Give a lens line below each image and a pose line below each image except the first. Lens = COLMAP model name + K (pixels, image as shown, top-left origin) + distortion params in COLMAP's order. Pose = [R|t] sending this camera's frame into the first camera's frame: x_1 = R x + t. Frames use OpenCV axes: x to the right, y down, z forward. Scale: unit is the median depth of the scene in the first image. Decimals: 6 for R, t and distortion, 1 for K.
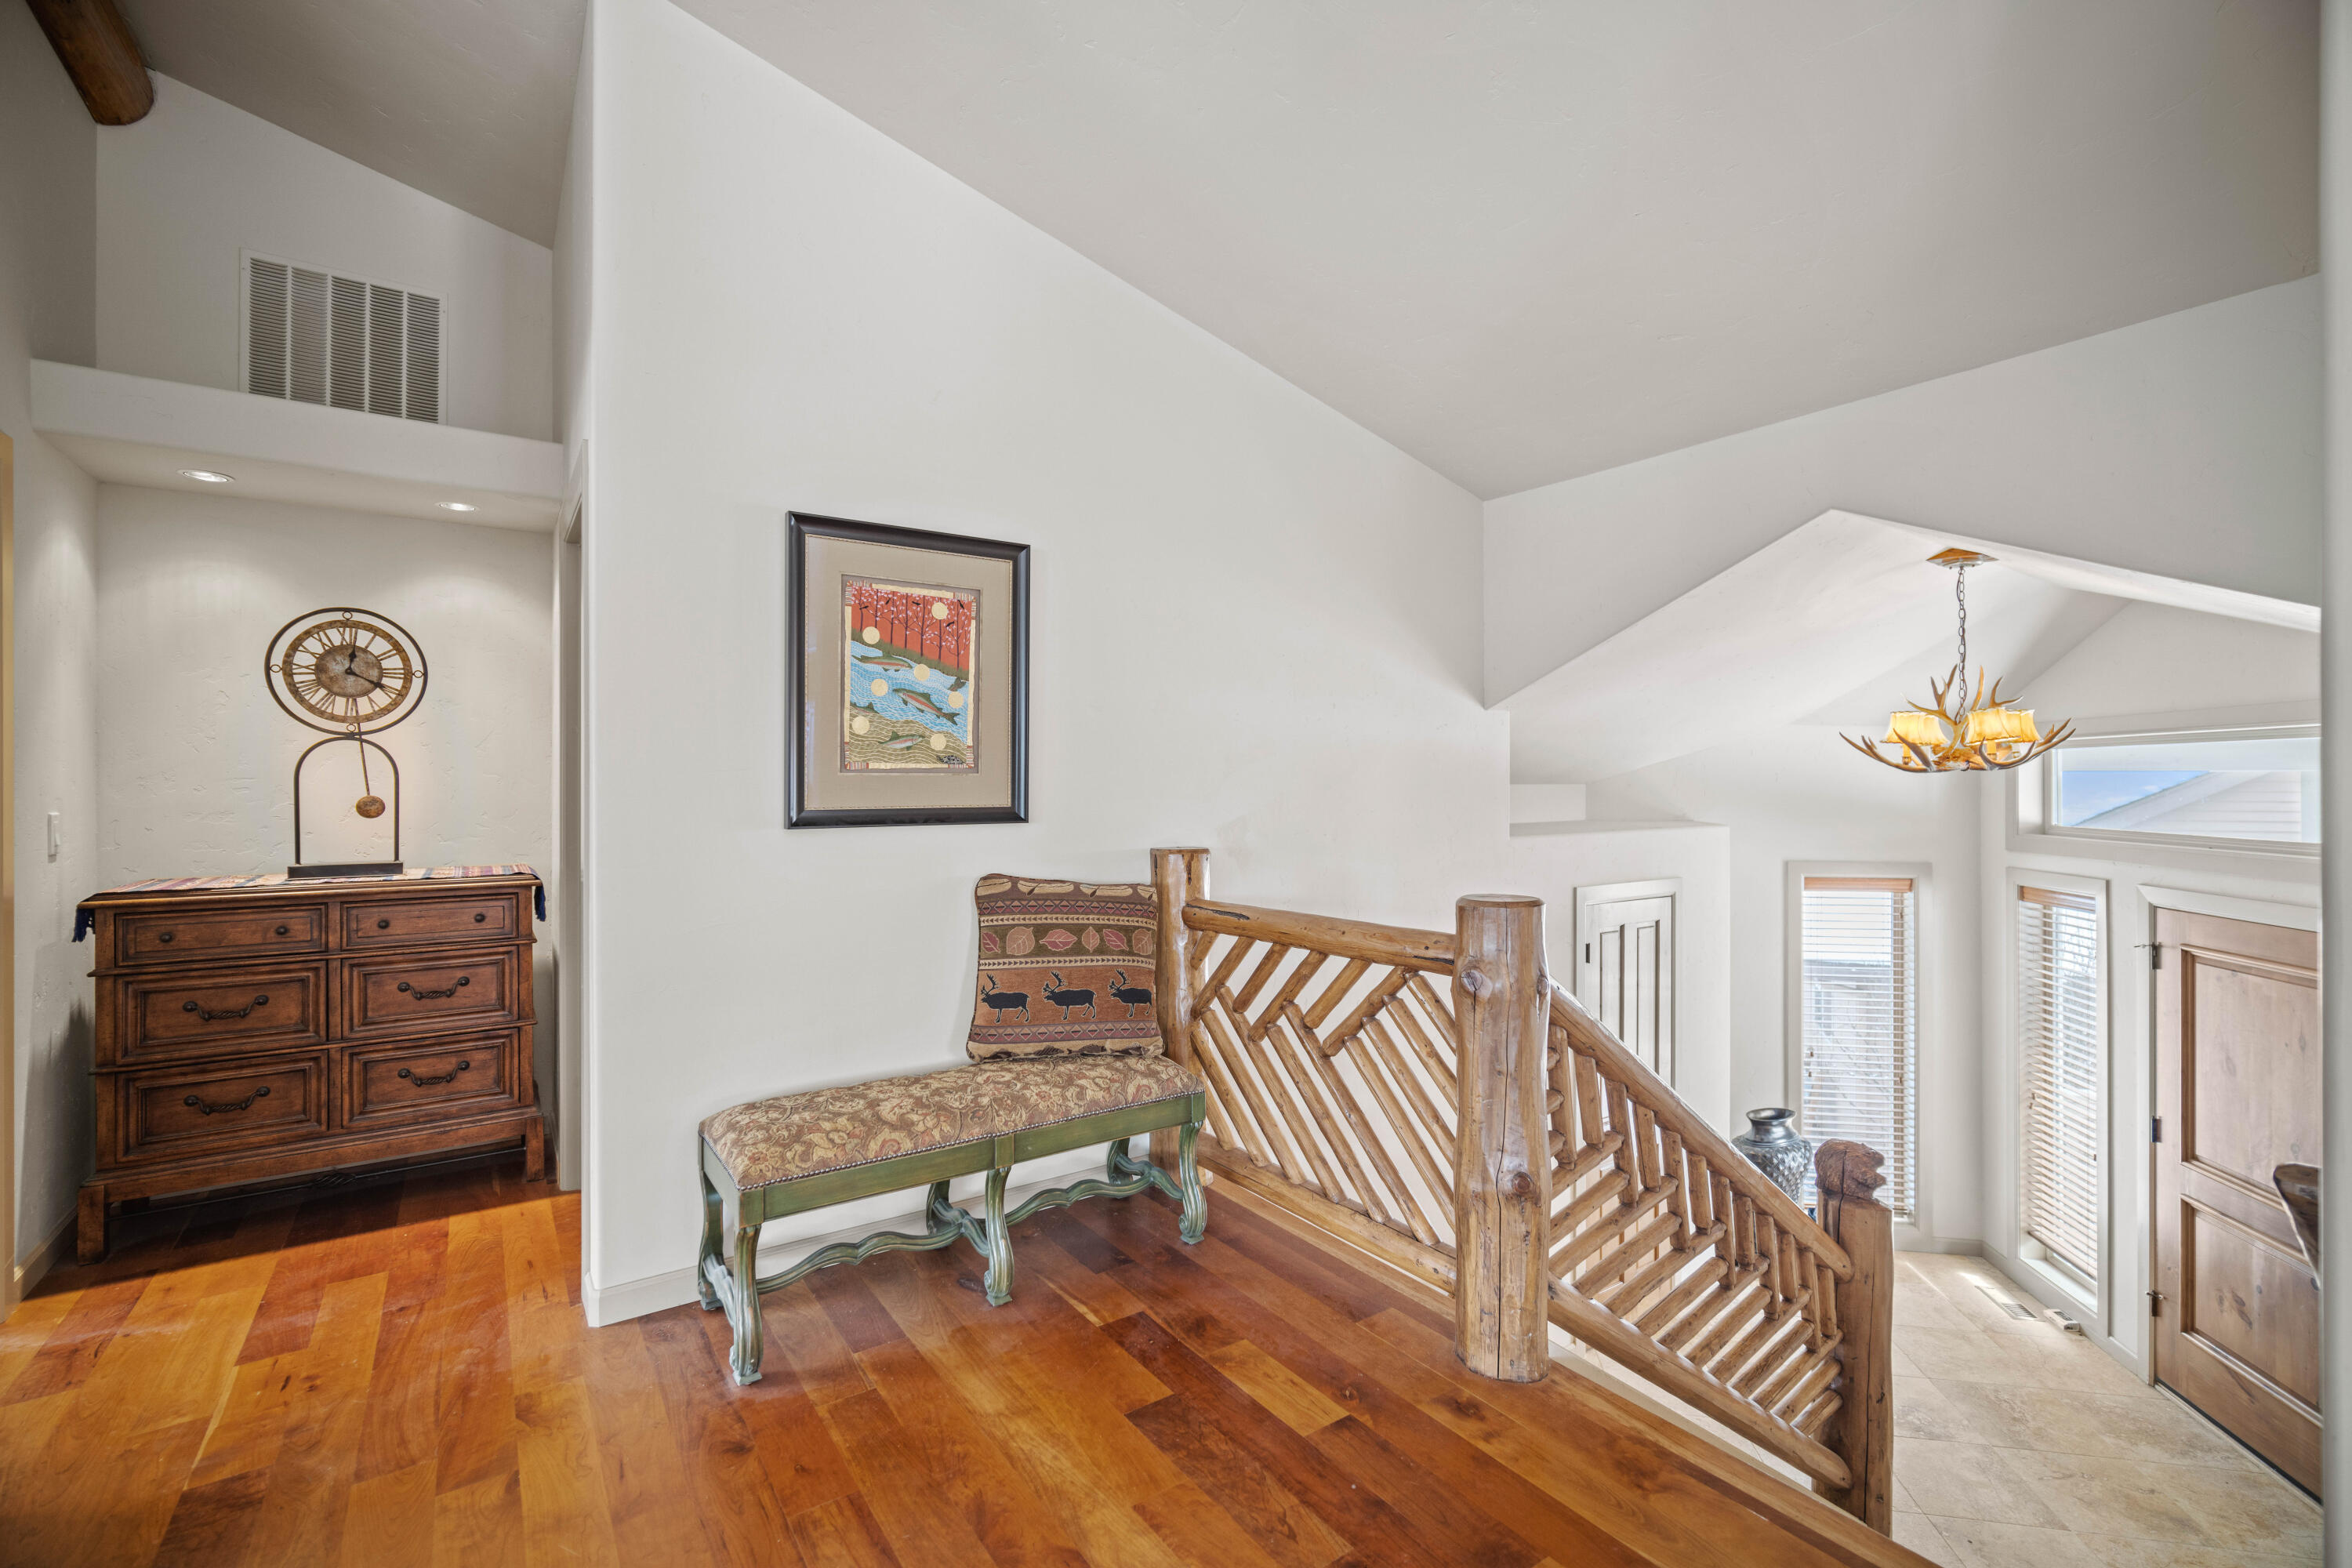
lens RADIAL K [[1009.3, 0, 1170.9], [0, 1009.3, 783.3], [0, 0, 1]] dist [-0.006660, 0.000137]
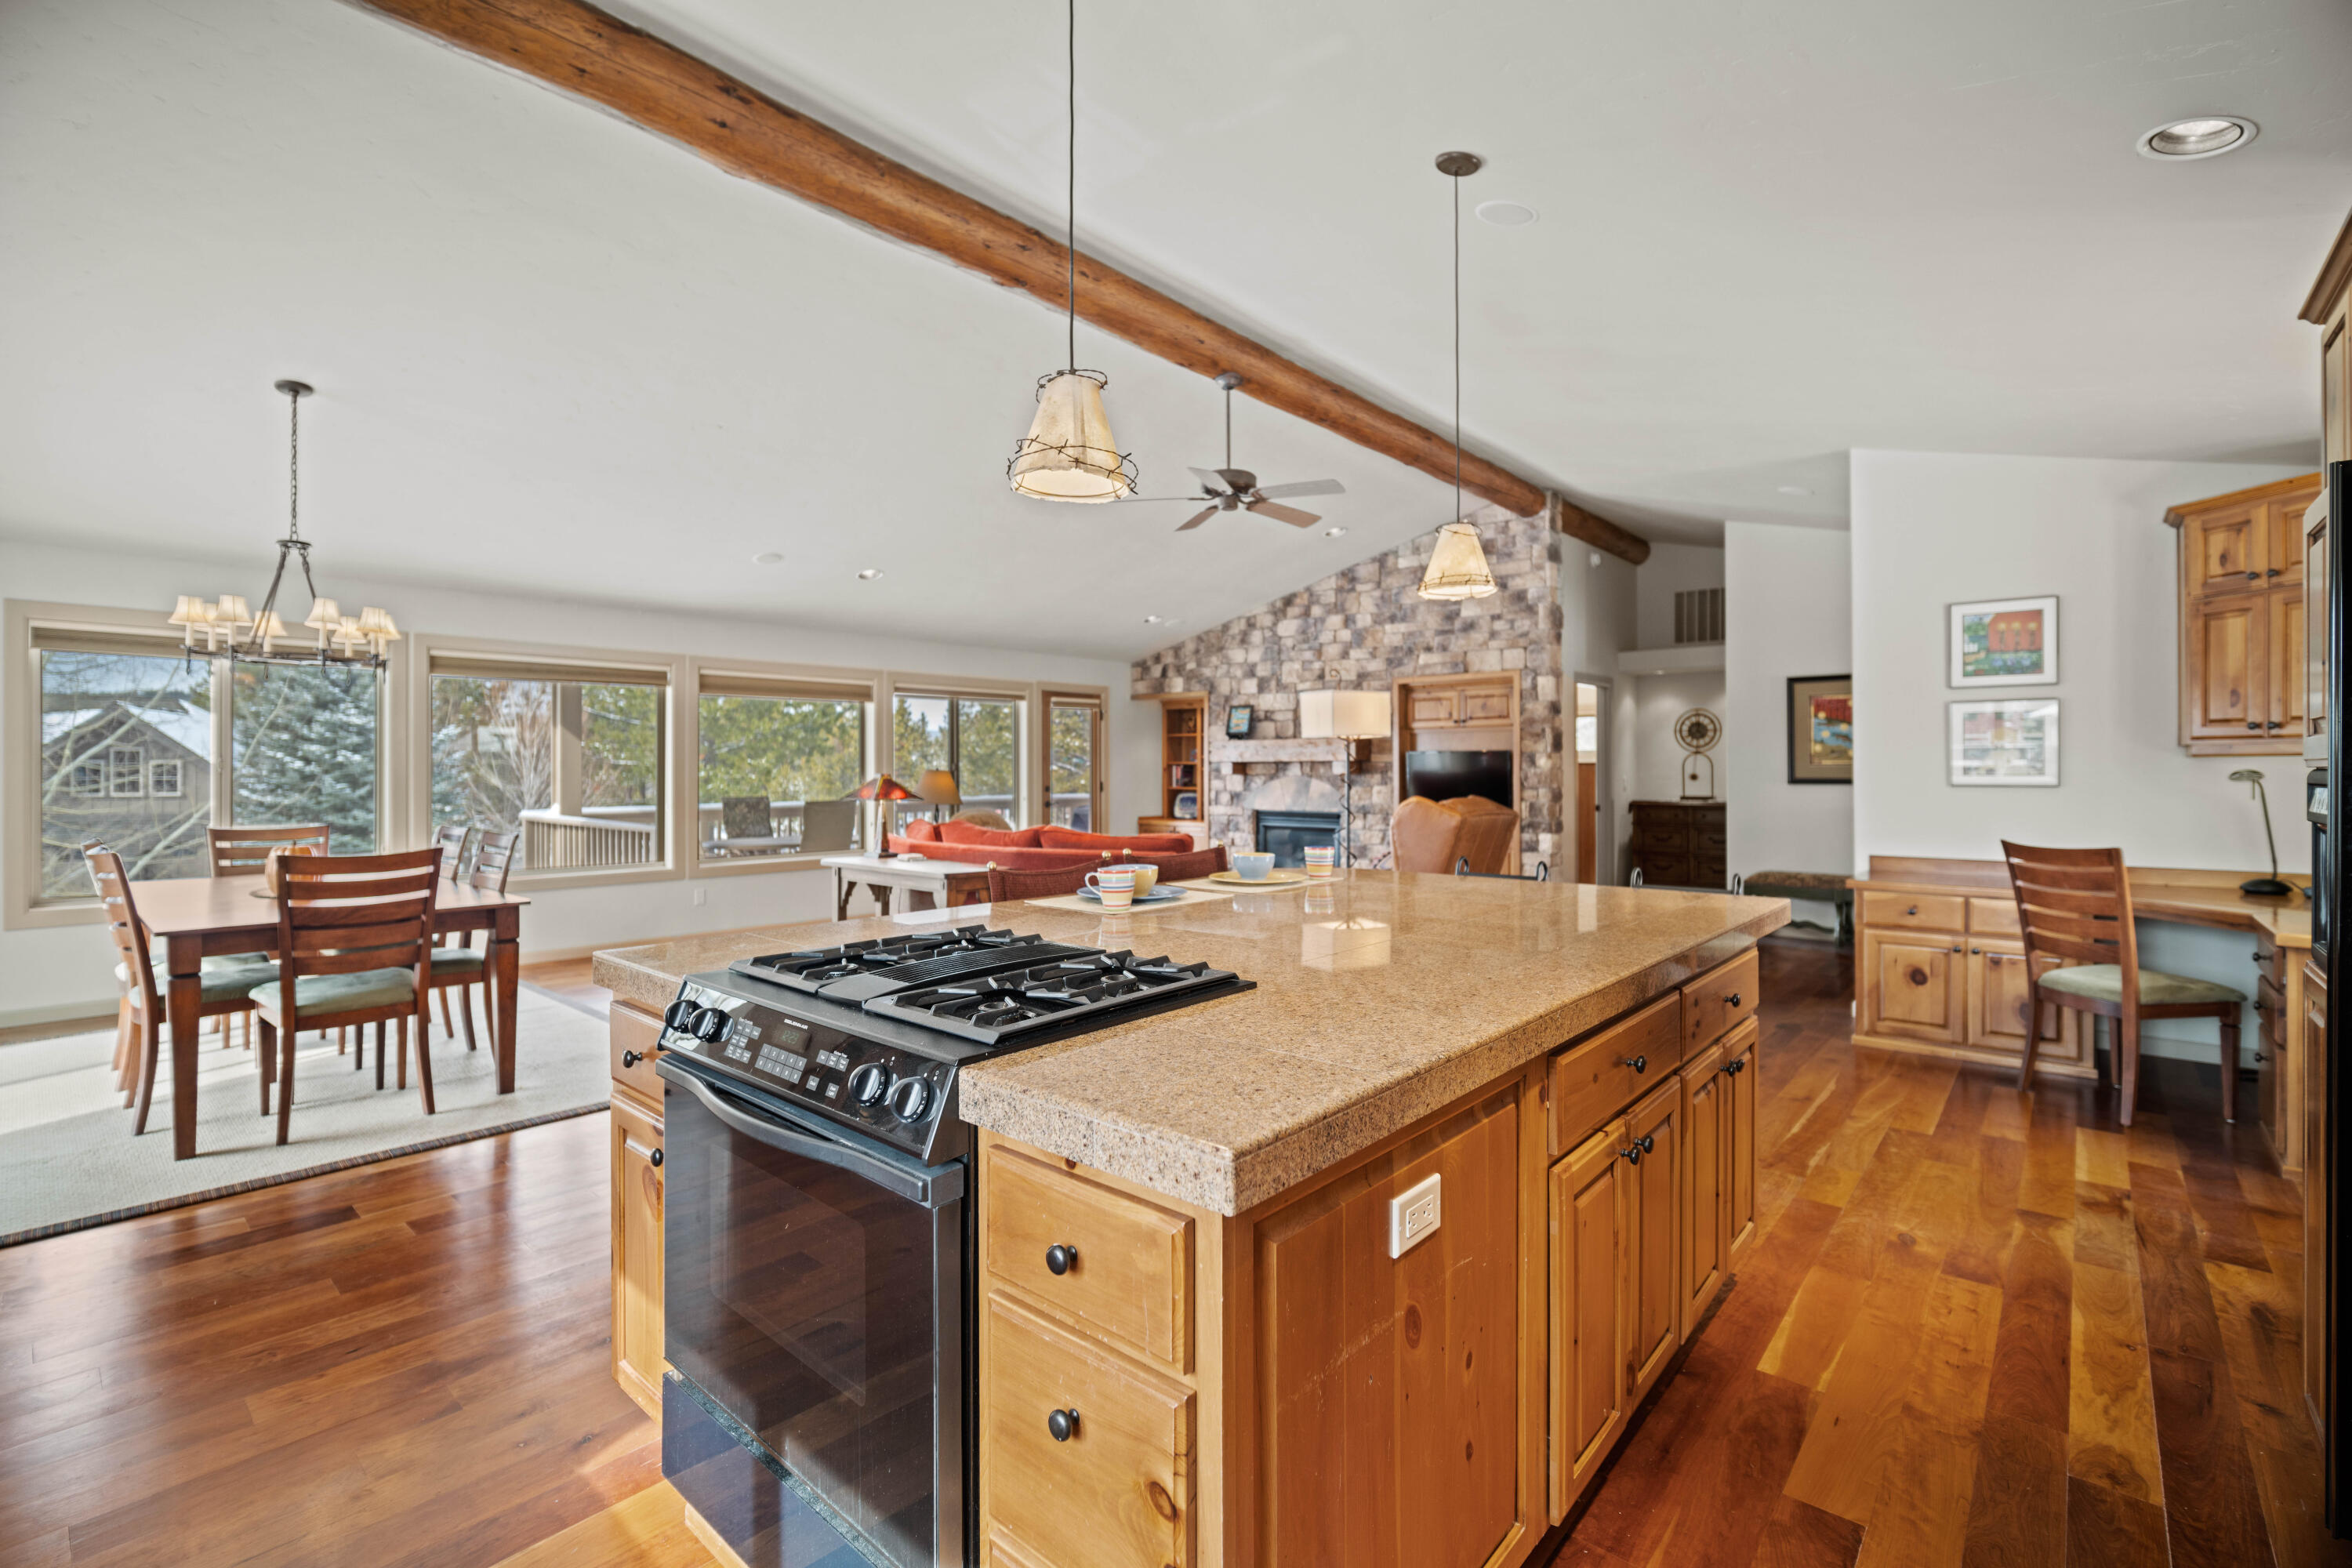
lens RADIAL K [[1039.3, 0, 1174.2], [0, 1039.3, 772.3], [0, 0, 1]] dist [-0.006894, 0.000976]
pose [[0.242093, 0.004553, -0.970242, 1.862833], [0.001674, 0.999986, 0.005111, -0.007680], [0.970252, -0.002861, 0.242082, -1.294788]]
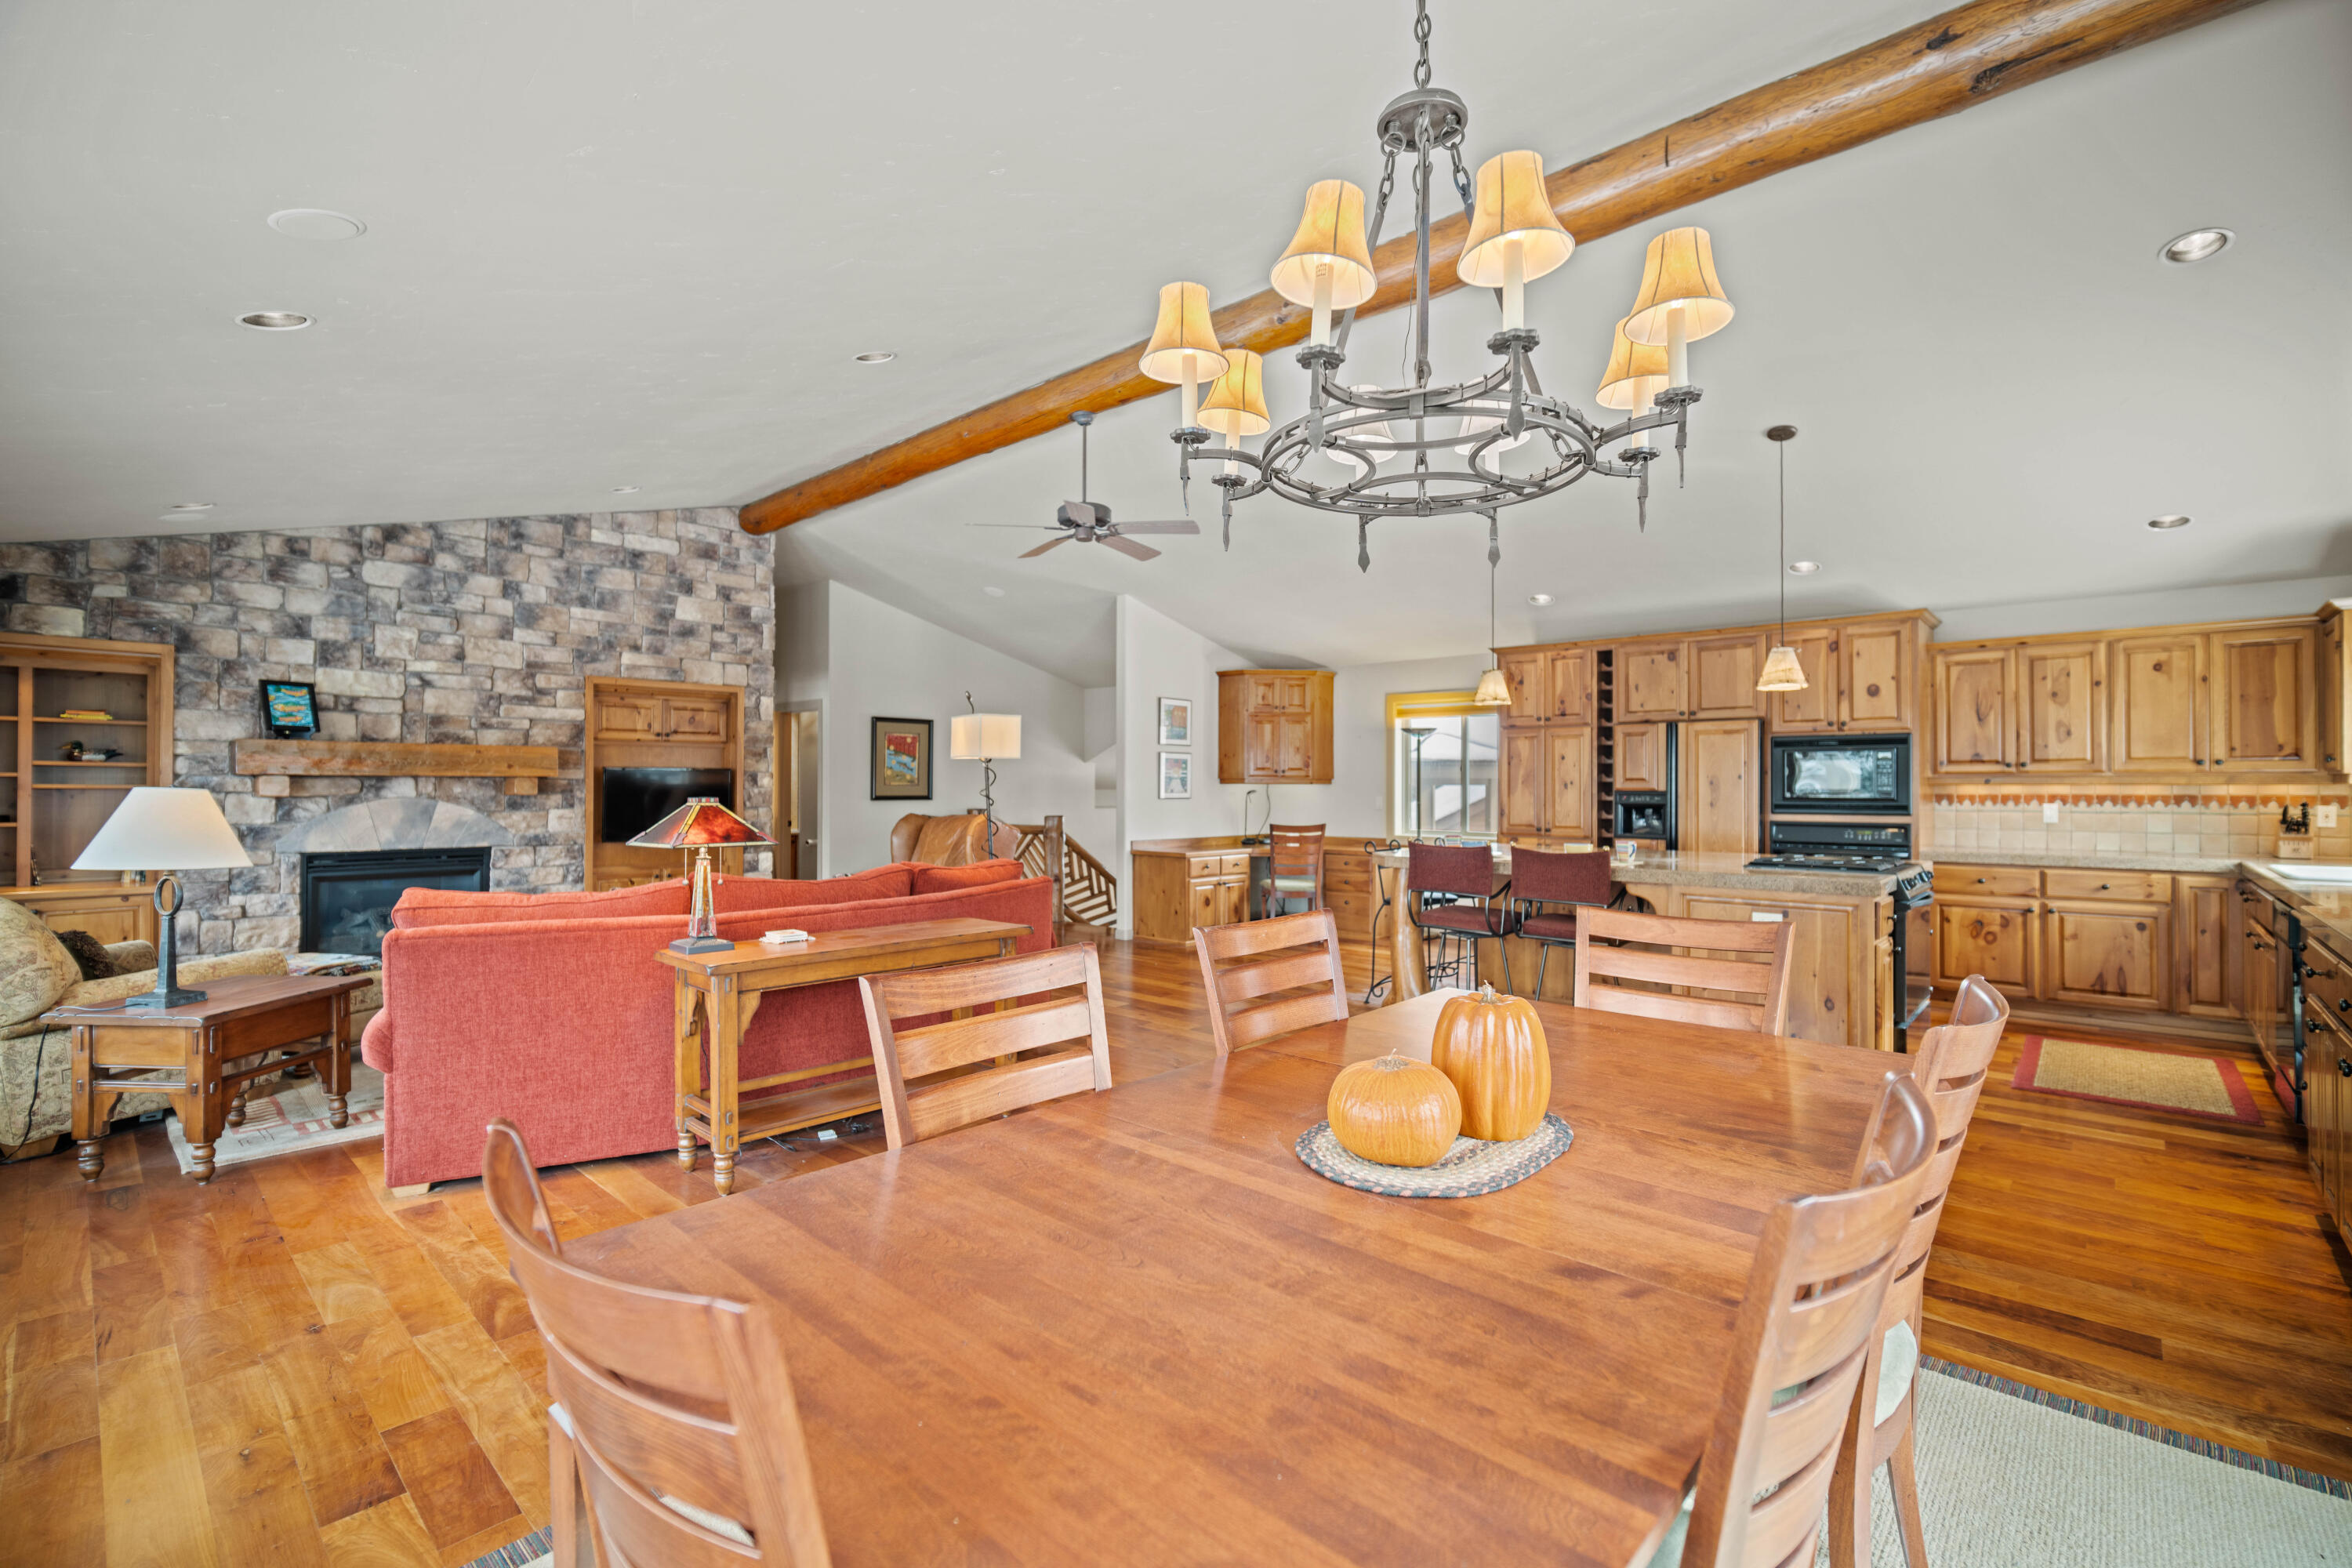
lens RADIAL K [[1027.1, 0, 1172.8], [0, 1027.1, 784.2], [0, 0, 1]] dist [-0.007918, 0.000241]
pose [[0.974133, 0.004797, 0.225924, -0.133756], [-0.004369, 0.999988, -0.002395, -0.009268], [-0.225933, 0.001346, 0.974142, -2.612784]]
